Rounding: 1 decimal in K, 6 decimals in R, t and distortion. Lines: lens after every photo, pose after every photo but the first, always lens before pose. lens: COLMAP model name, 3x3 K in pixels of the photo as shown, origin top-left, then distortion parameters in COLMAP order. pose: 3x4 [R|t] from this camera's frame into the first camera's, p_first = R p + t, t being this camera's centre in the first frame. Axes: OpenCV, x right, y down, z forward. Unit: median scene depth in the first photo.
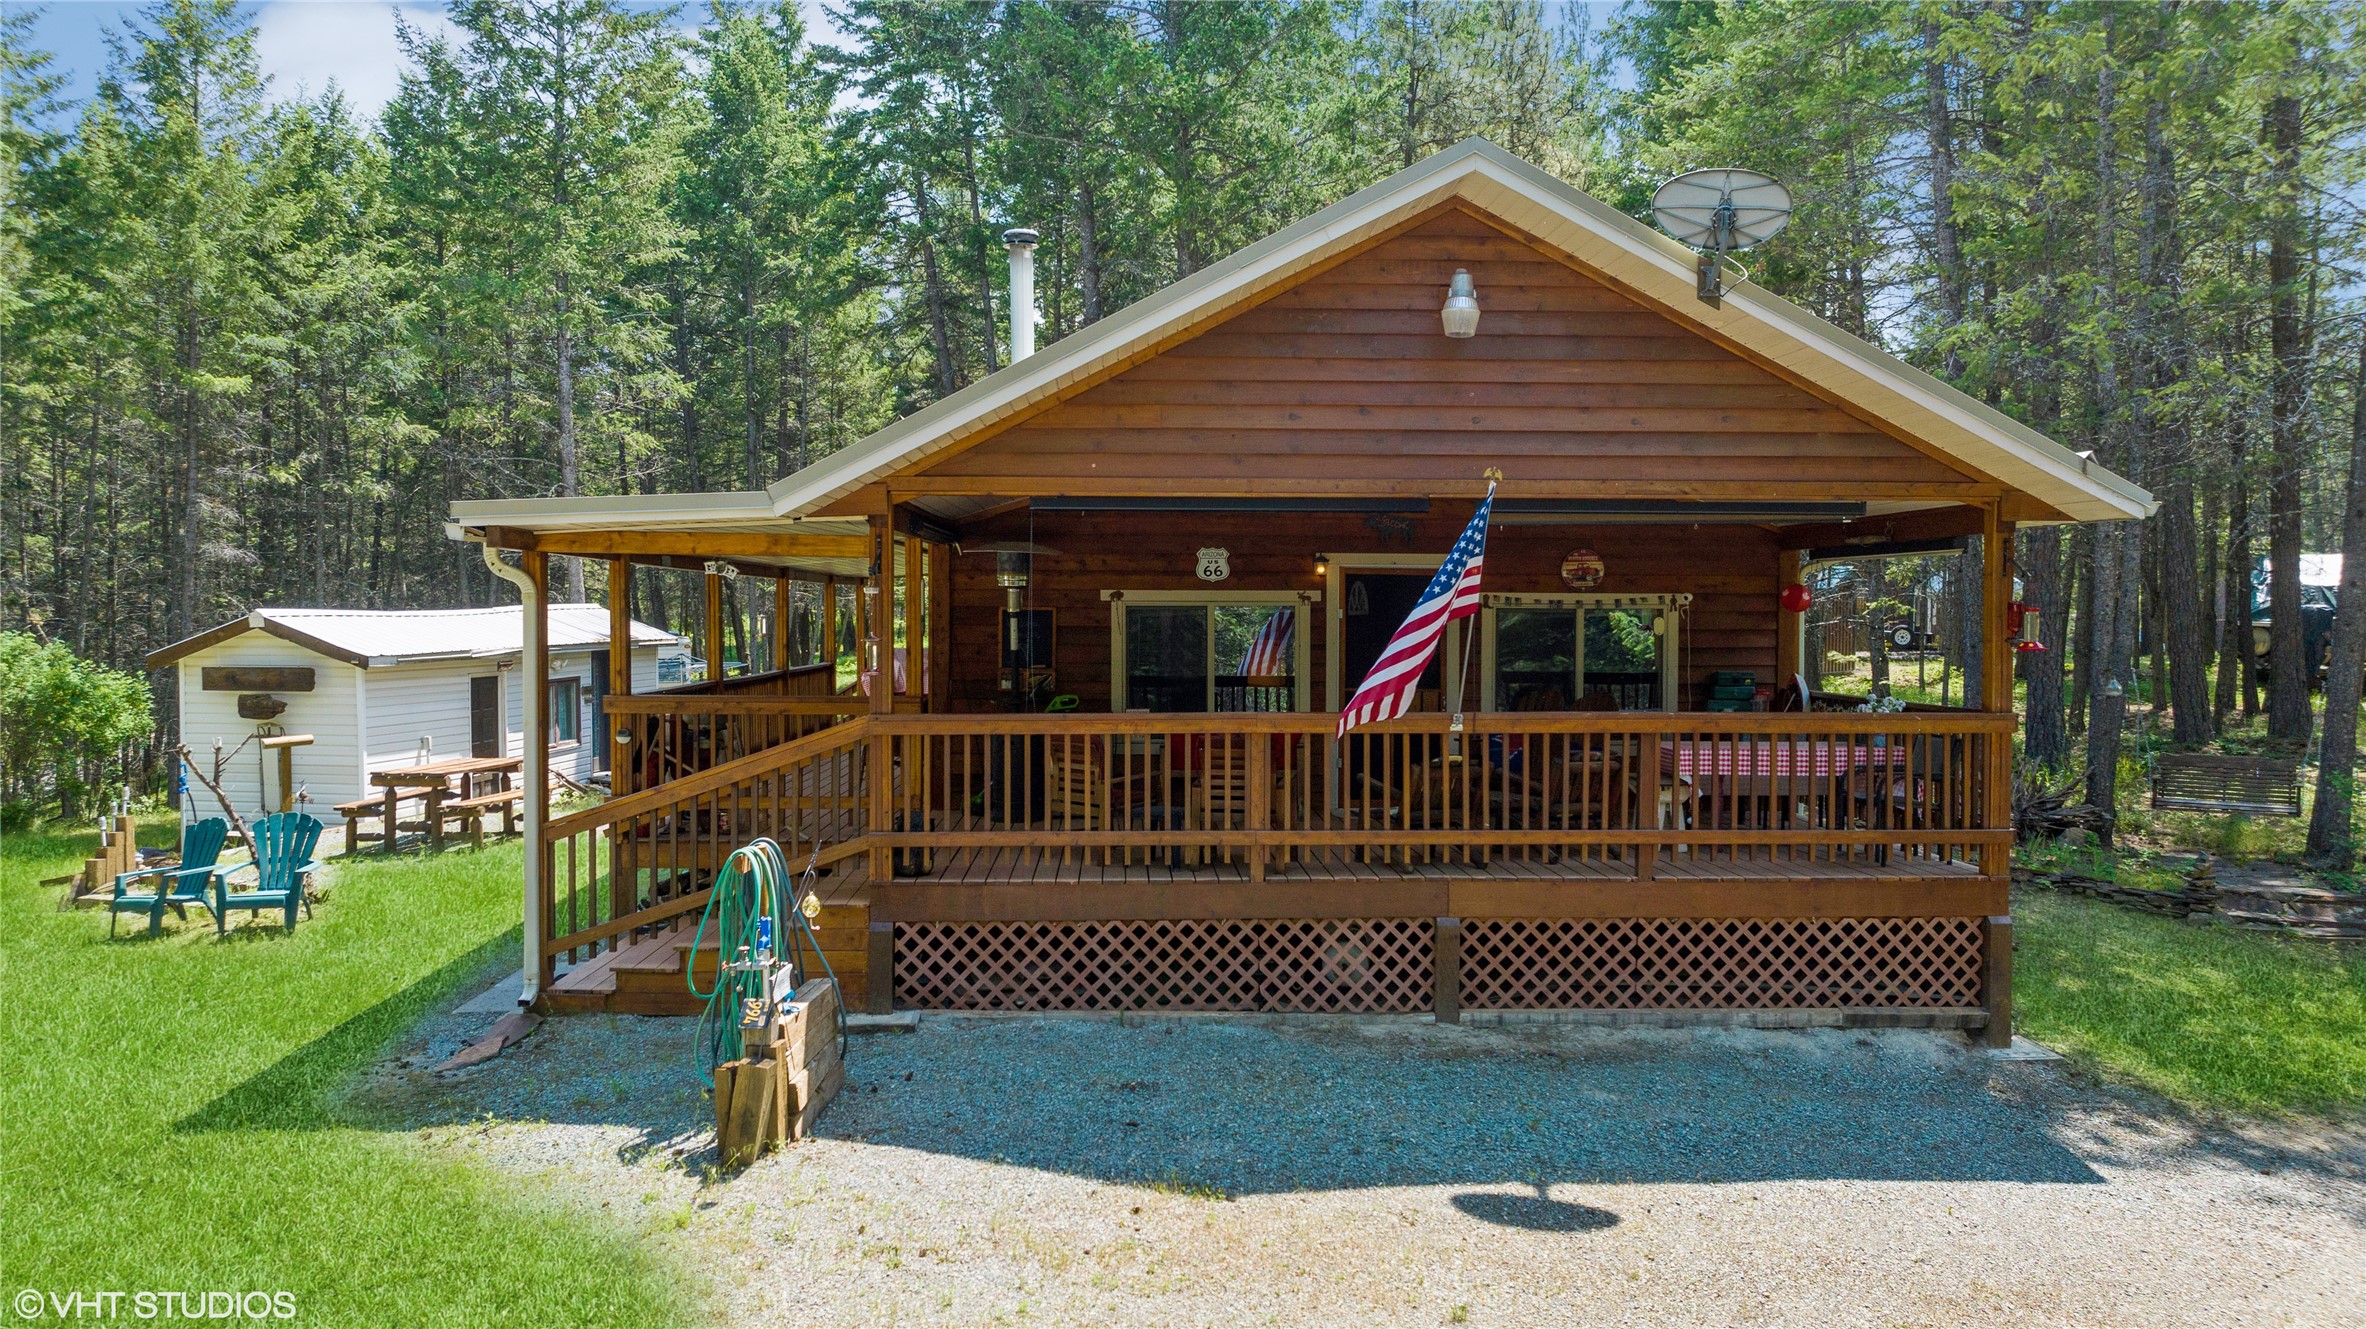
lens RADIAL K [[1638.7, 0, 1120.2], [0, 1638.7, 672.6], [0, 0, 1]] dist [-0.007549, -0.000903]
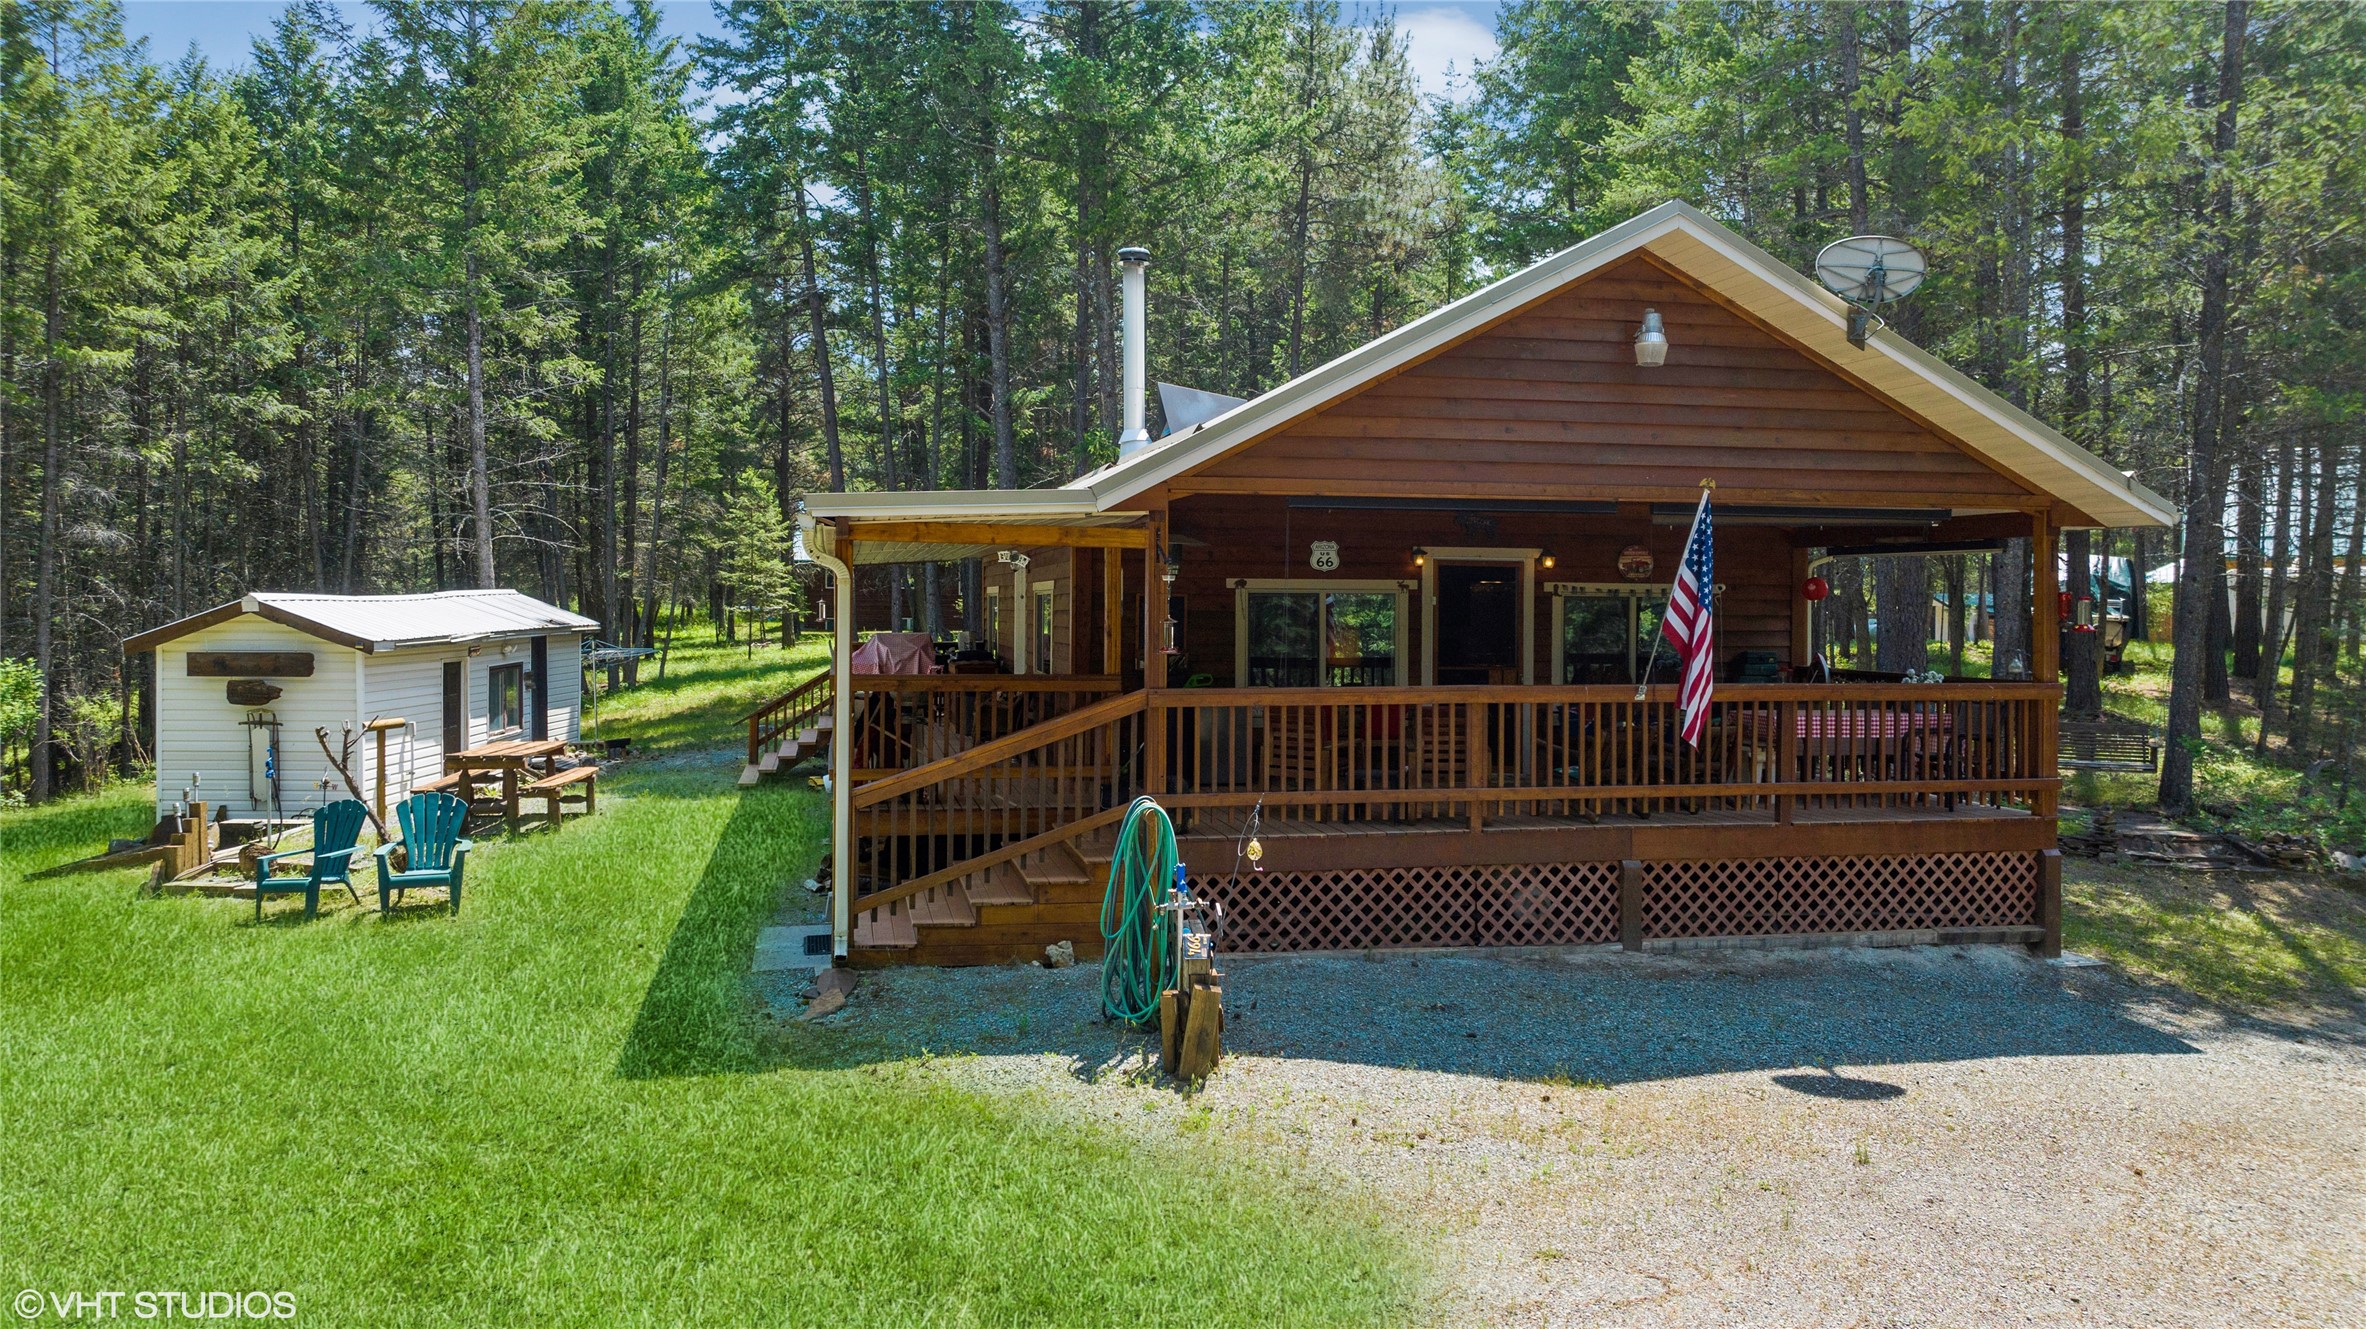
lens RADIAL K [[1630.0, 0, 1107.1], [0, 1630.0, 627.1], [0, 0, 1]] dist [-0.007476, -0.006365]
pose [[0.987459, 0.000781, 0.157873, -0.349832], [0.002495, 0.999786, -0.020548, 0.006177], [-0.157855, 0.020685, 0.987246, -0.090172]]
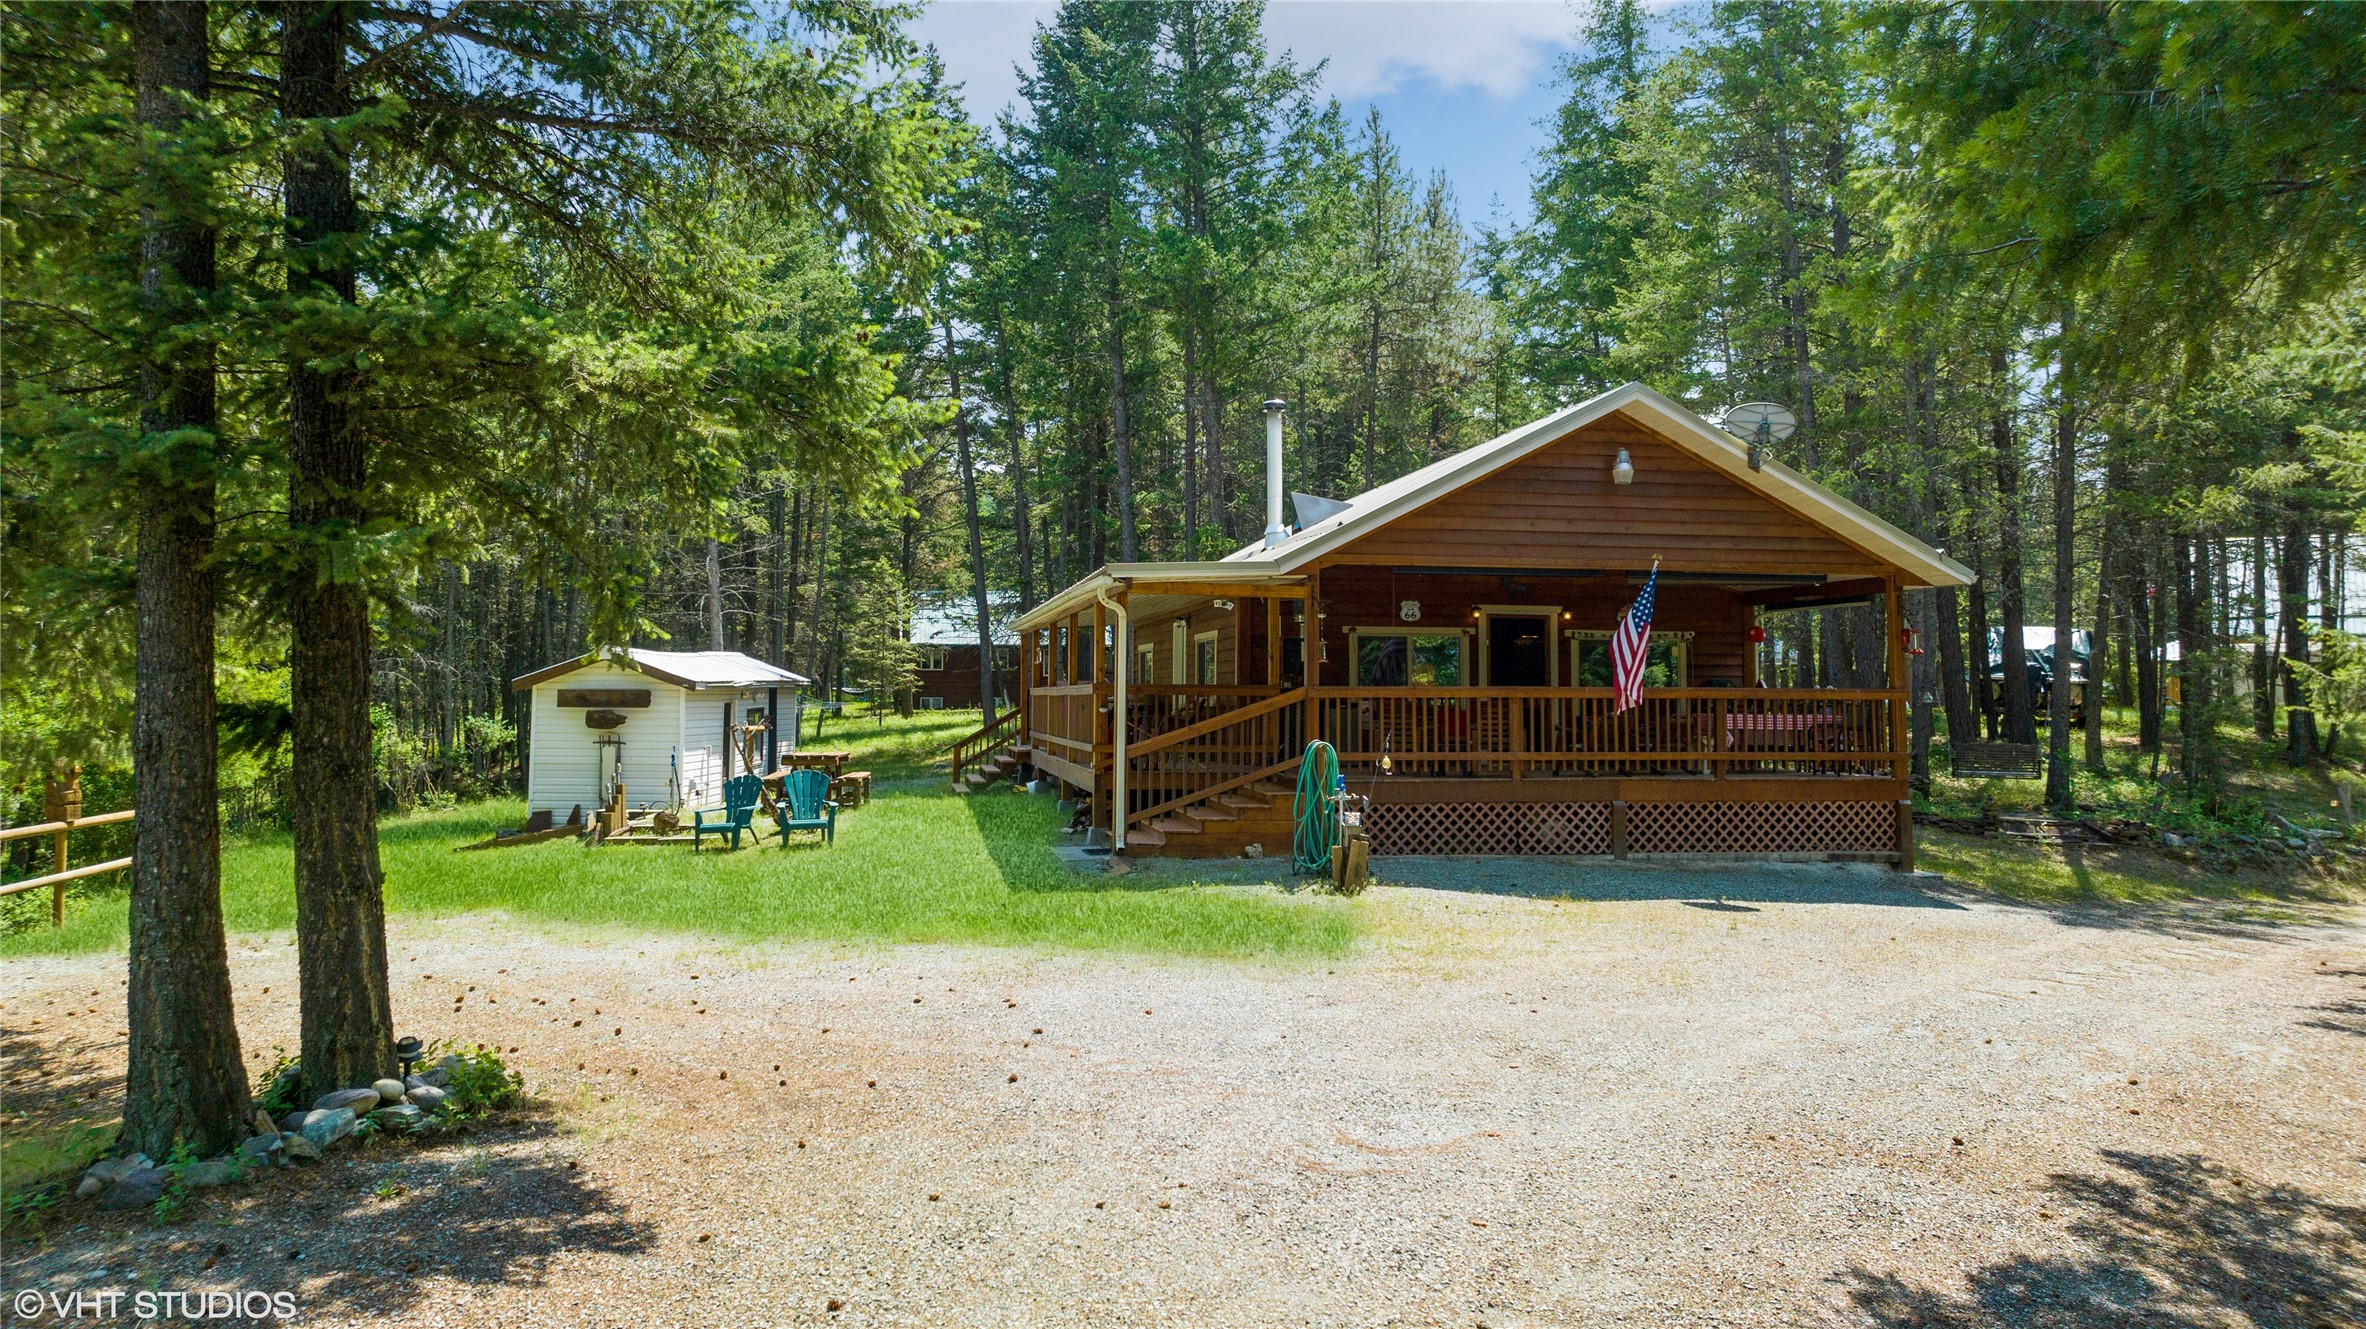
lens RADIAL K [[1622.1, 0, 1096.5], [0, 1622.1, 595.4], [0, 0, 1]] dist [-0.001892, 0.001766]
pose [[0.992809, 0.011857, 0.119120, -0.581810], [-0.000269, 0.995302, -0.096824, 0.096637], [-0.119708, 0.096095, 0.988148, -0.712154]]
